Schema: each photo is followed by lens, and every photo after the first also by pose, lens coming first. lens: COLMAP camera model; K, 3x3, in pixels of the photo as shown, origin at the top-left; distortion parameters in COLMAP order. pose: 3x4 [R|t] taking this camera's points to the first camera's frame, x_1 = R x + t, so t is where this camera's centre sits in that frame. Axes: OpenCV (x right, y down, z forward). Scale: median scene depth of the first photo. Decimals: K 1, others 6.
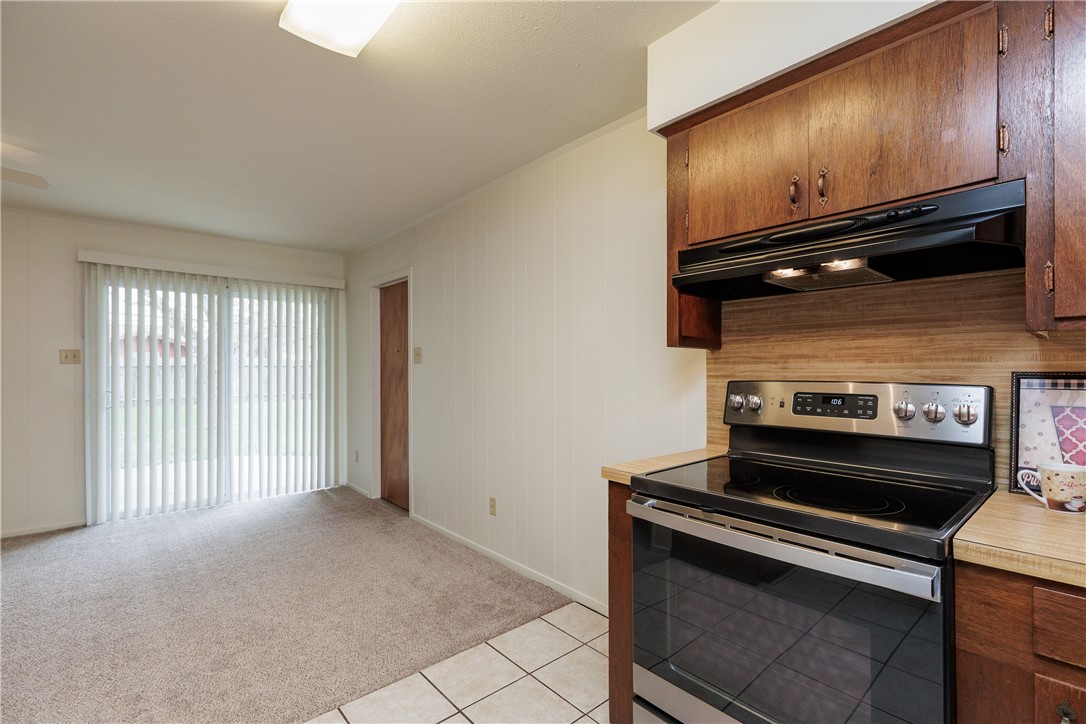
lens RADIAL K [[493.5, 0, 544.6], [0, 493.5, 371.5], [0, 0, 1]] dist [0.009522, -0.000500]
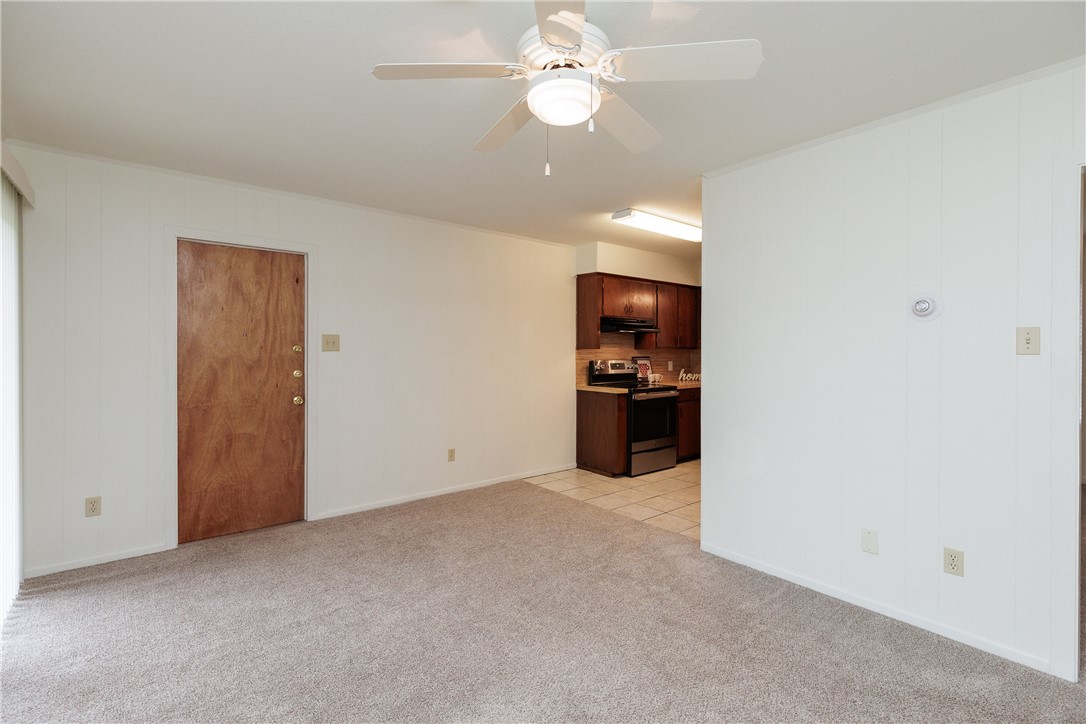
lens RADIAL K [[493.5, 0, 541.1], [0, 493.5, 358.0], [0, 0, 1]] dist [0.009522, -0.000500]
pose [[0.031183, -0.012782, 0.999432, -3.032633], [0.001254, 0.999918, 0.012749, -0.040089], [-0.999513, 0.000856, 0.031196, 1.429628]]
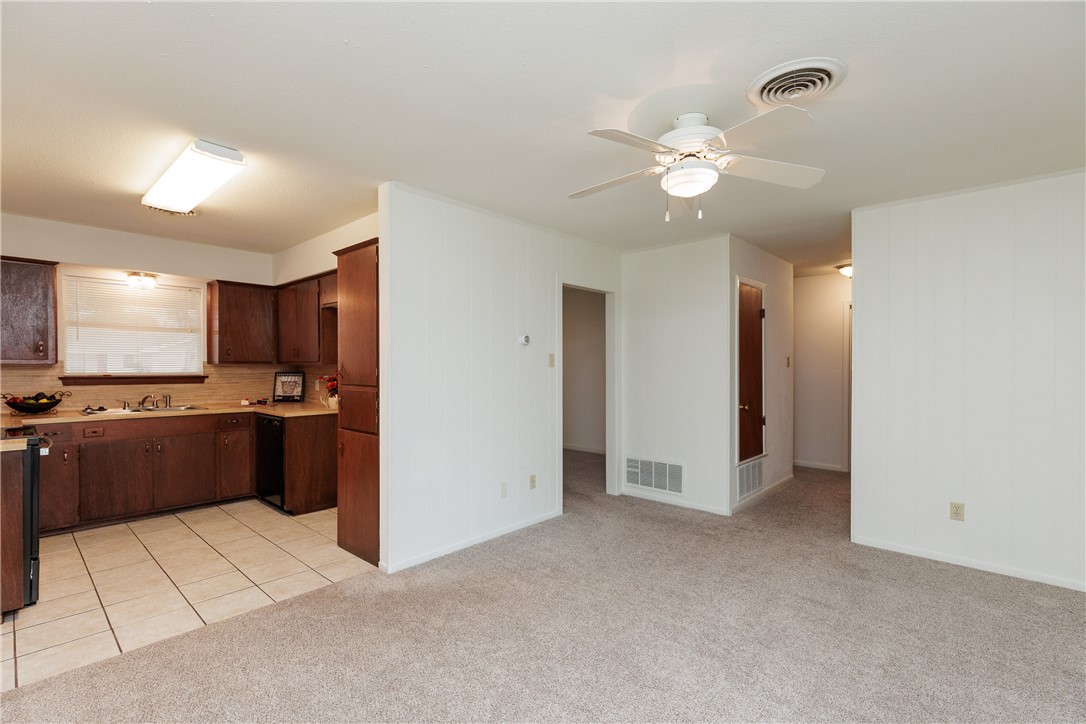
lens RADIAL K [[493.5, 0, 543.4], [0, 493.5, 367.7], [0, 0, 1]] dist [0.009522, -0.000500]
pose [[-0.992931, -0.001658, -0.118680, -1.354347], [-0.002402, 0.999978, 0.006125, -0.056499], [0.118668, 0.006366, -0.992914, 2.862683]]
